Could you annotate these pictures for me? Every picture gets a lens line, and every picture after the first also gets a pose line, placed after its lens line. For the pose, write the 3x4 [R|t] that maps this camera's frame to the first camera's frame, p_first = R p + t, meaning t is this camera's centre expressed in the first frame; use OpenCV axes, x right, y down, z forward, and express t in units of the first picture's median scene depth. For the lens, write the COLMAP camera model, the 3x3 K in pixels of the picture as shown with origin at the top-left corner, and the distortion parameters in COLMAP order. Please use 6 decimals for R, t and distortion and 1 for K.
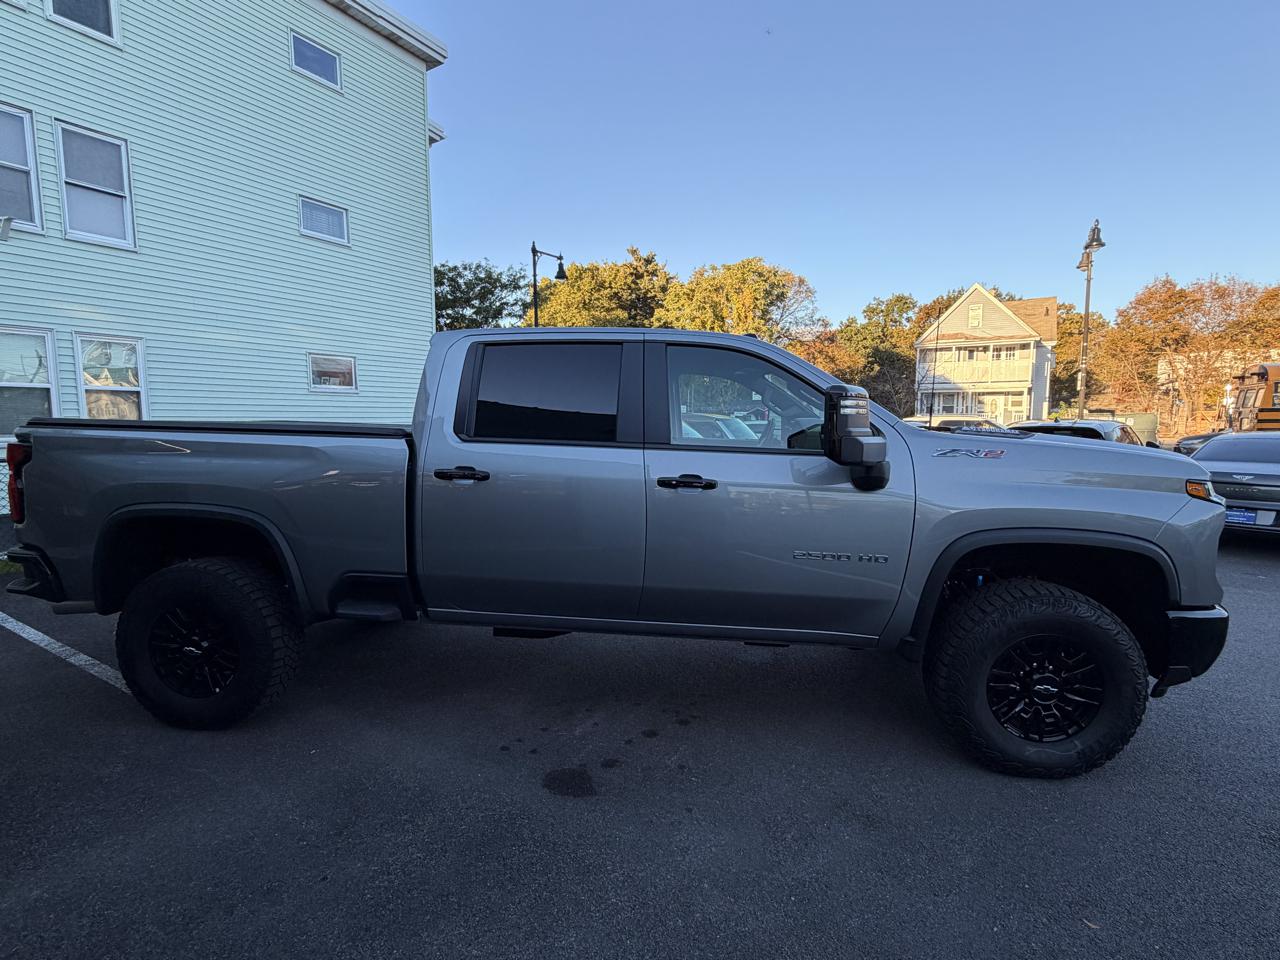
lens RADIAL K [[619.9, 0, 638.9], [0, 619.9, 478.5], [0, 0, 1]] dist [0.001804, -0.001282]
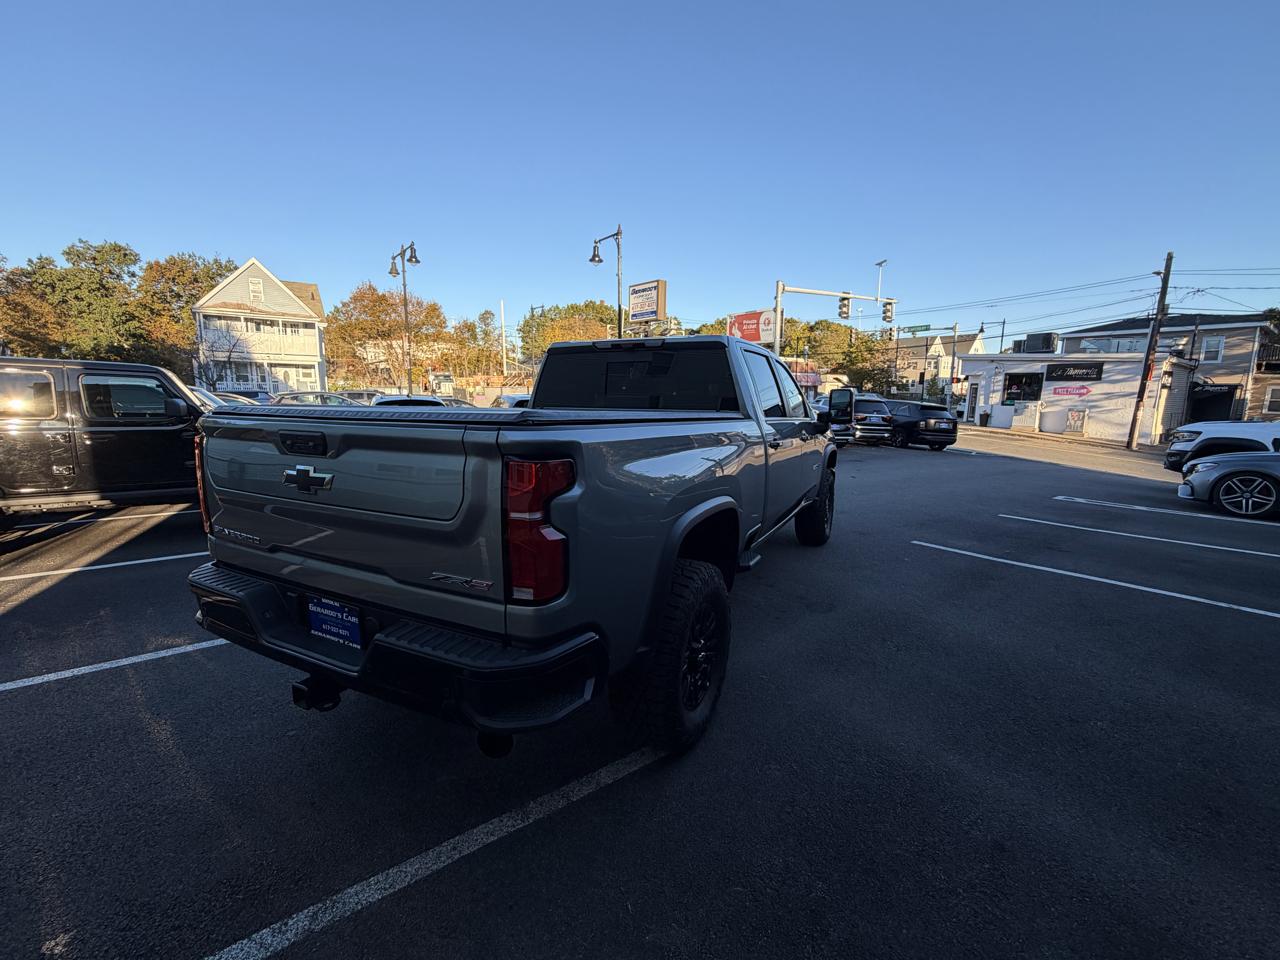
lens RADIAL K [[538.7, 0, 639.0], [0, 538.7, 480.7], [0, 0, 1]] dist [-0.001484, 0.000464]
pose [[0.364894, -0.143094, 0.919987, -0.433517], [0.072593, 0.989483, 0.125111, -0.028087], [-0.928215, 0.021133, 0.371445, 0.229888]]
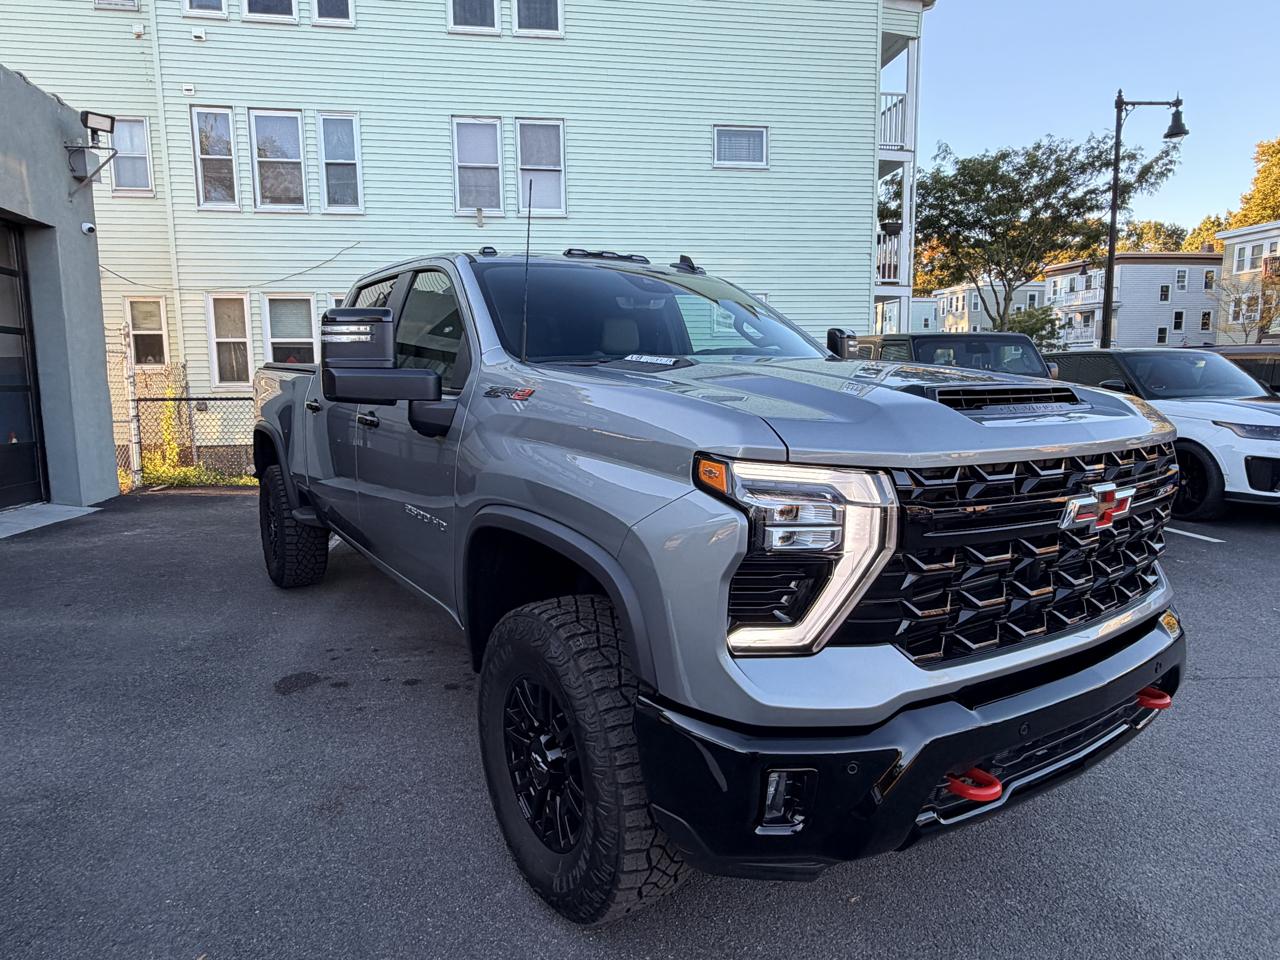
lens RADIAL K [[780.0, 0, 635.5], [0, 780.0, 476.3], [0, 0, 1]] dist [-0.001364, 0.001422]
pose [[0.644427, 0.096607, -0.758538, 0.335586], [-0.062106, 0.995322, 0.074001, -0.005552], [0.762139, -0.000579, 0.647413, 0.142293]]
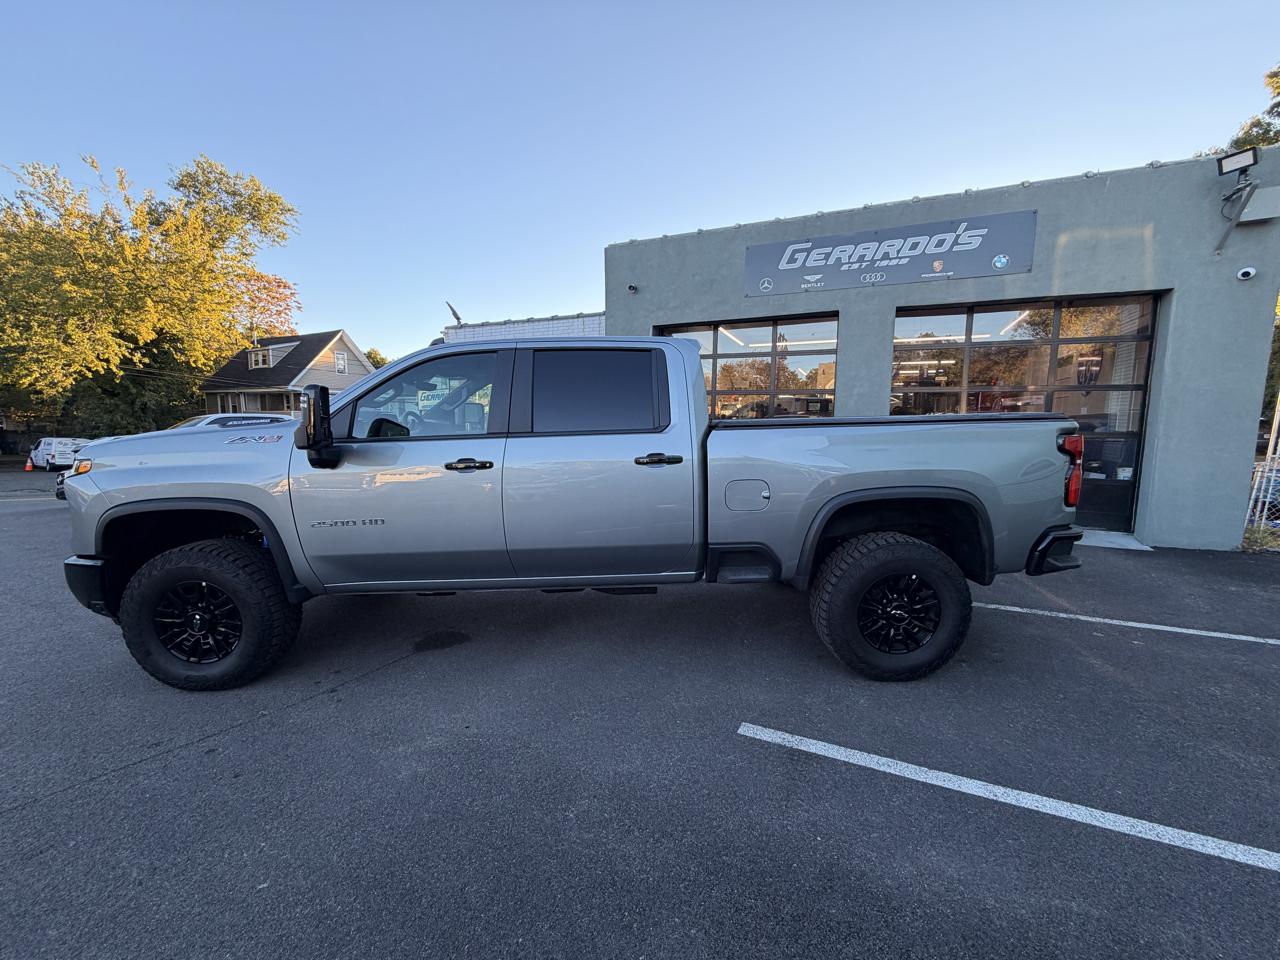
lens RADIAL K [[509.2, 0, 637.1], [0, 509.2, 479.8], [0, 0, 1]] dist [-0.001078, 0.000341]
pose [[-0.993335, 0.012213, -0.114611, -0.018060], [-0.010778, 0.980171, 0.197860, -0.060369], [0.114755, 0.197777, -0.973507, 0.727060]]
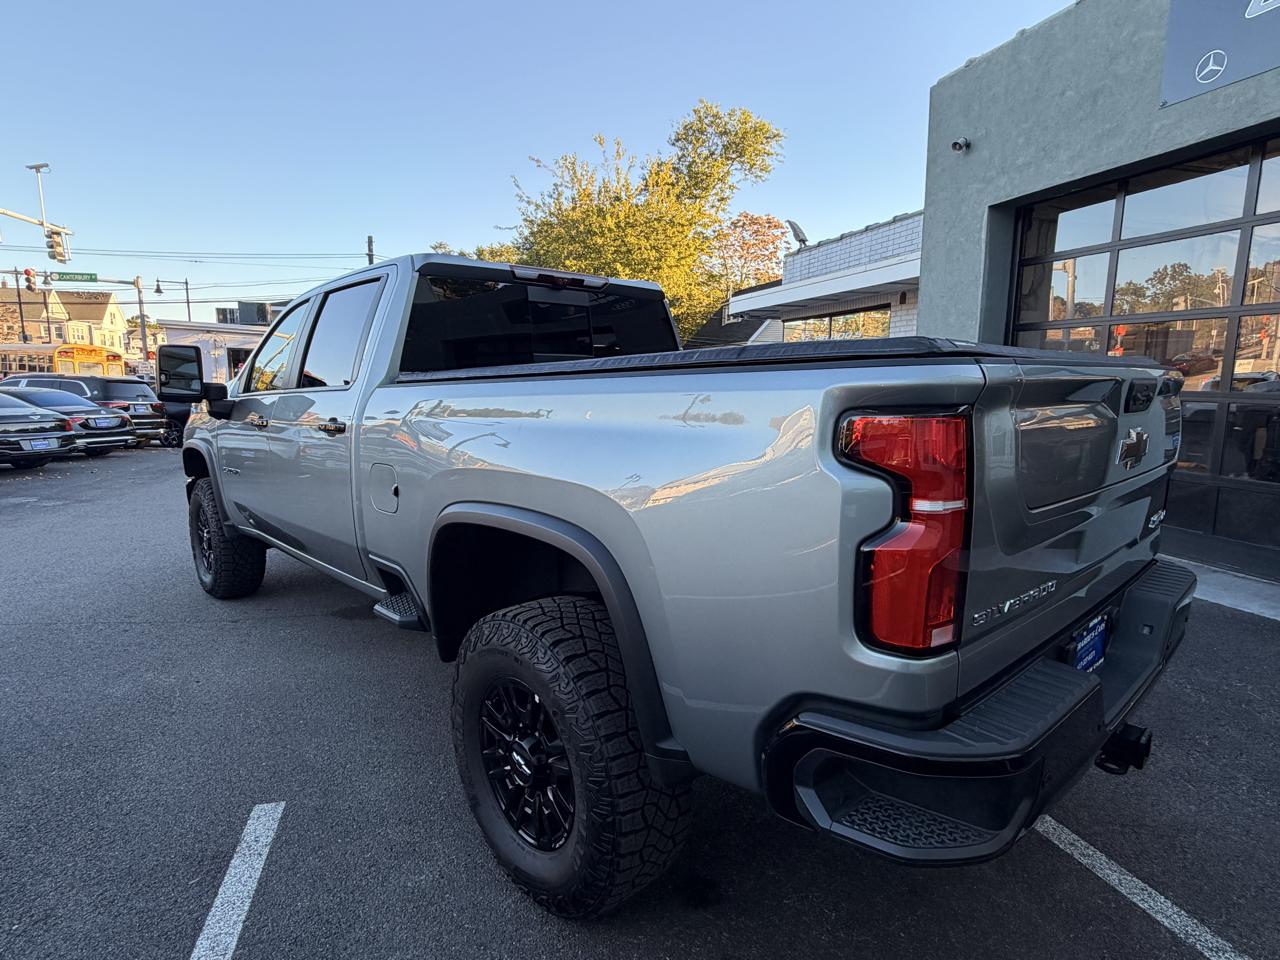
lens RADIAL K [[692.7, 0, 636.4], [0, 692.7, 480.3], [0, 0, 1]] dist [-0.000738, -0.000053]
pose [[-0.746610, -0.094628, 0.658498, -0.333551], [0.055493, 0.977524, 0.203391, -0.045902], [-0.662944, 0.188396, -0.724578, 0.586459]]
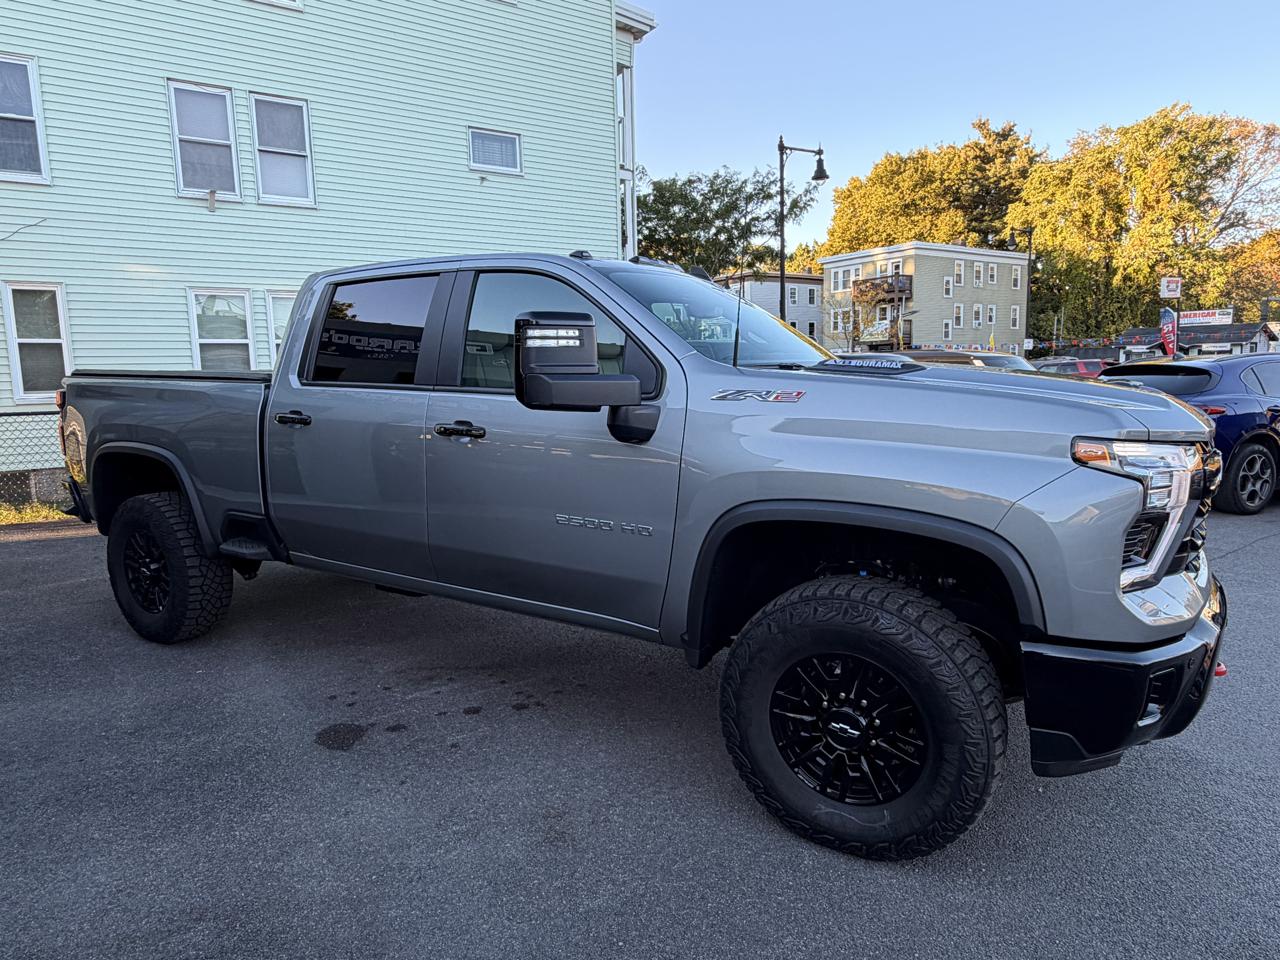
lens RADIAL K [[780.0, 0, 639.5], [0, 780.0, 475.7], [0, 0, 1]] dist [-0.001364, 0.001422]
pose [[0.905372, 0.040876, -0.422646, 0.207969], [-0.021335, 0.998478, 0.050865, 0.002532], [0.424082, -0.037034, 0.904866, 0.027089]]
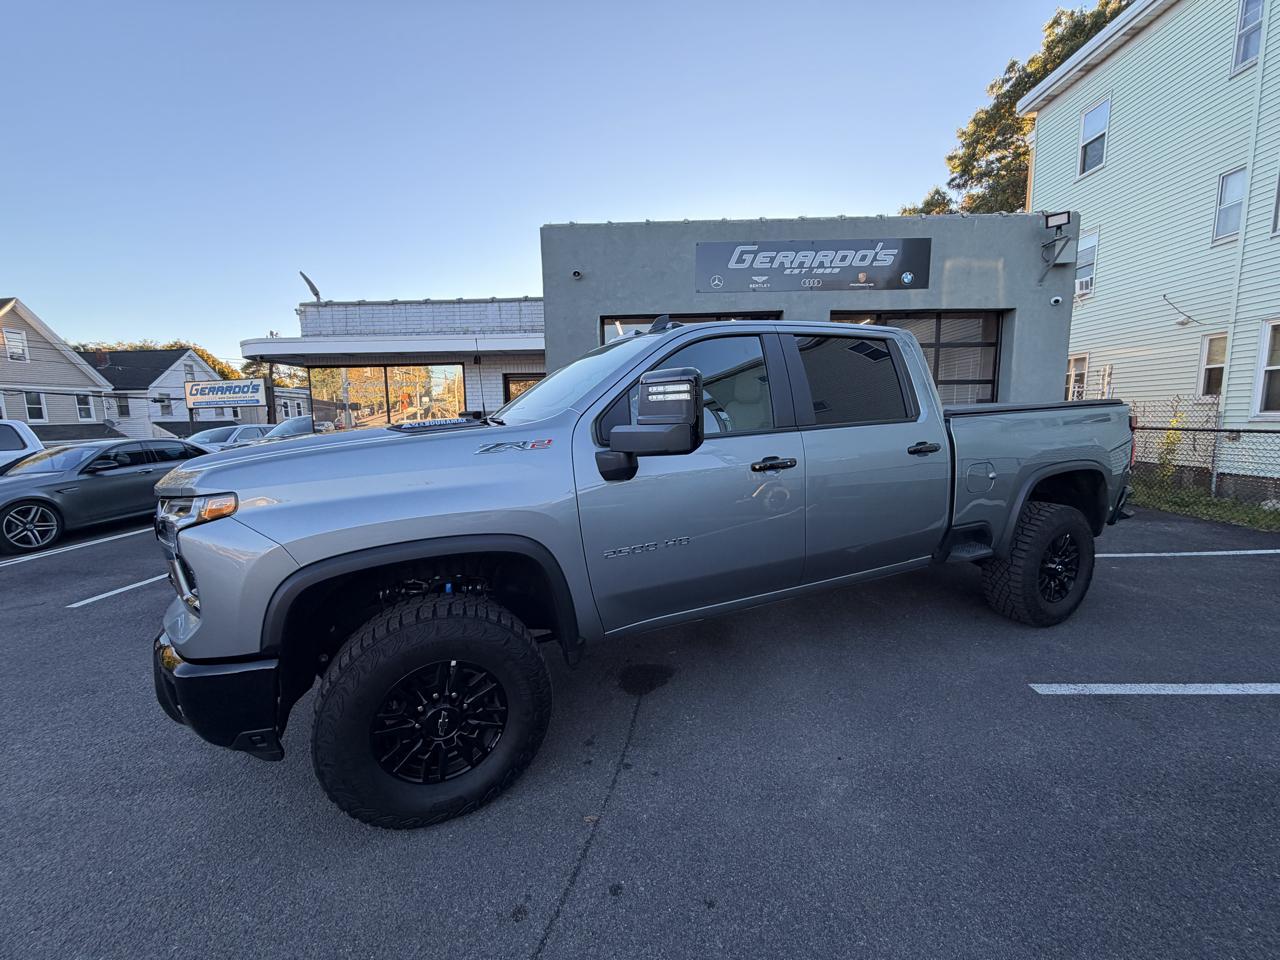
lens RADIAL K [[509.2, 0, 636.4], [0, 509.2, 478.7], [0, 0, 1]] dist [-0.001078, 0.000341]
pose [[-0.871907, 0.079575, -0.483163, 0.207832], [-0.020486, 0.979916, 0.198358, -0.052624], [0.489243, 0.182848, -0.852765, 0.623614]]
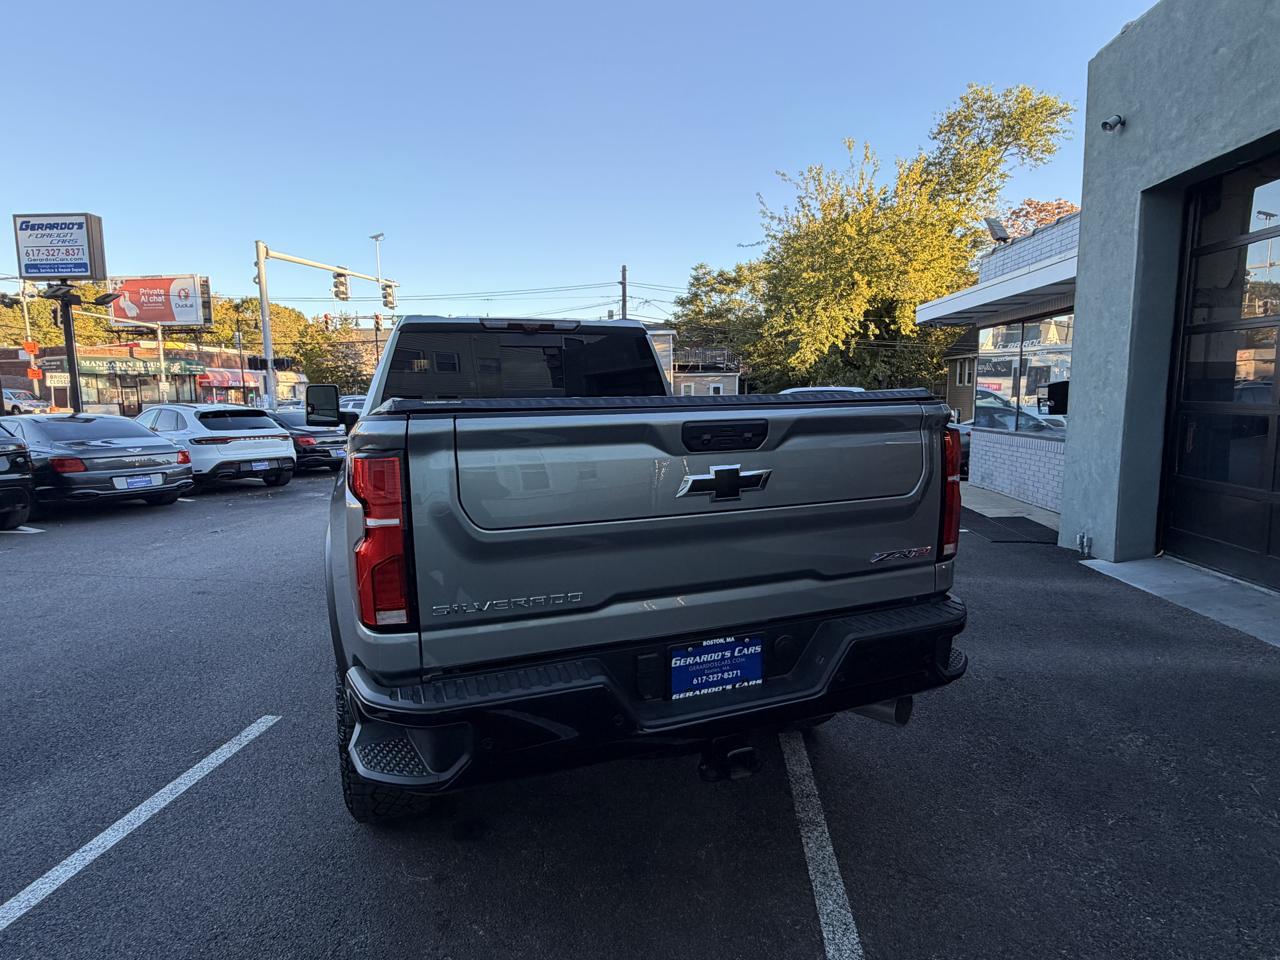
lens RADIAL K [[692.7, 0, 636.6], [0, 692.7, 479.3], [0, 0, 1]] dist [-0.000738, -0.000053]
pose [[-0.444354, -0.099334, 0.890327, -0.458807], [0.093790, 0.983214, 0.156507, -0.044777], [-0.890928, 0.153048, -0.427579, 0.487799]]
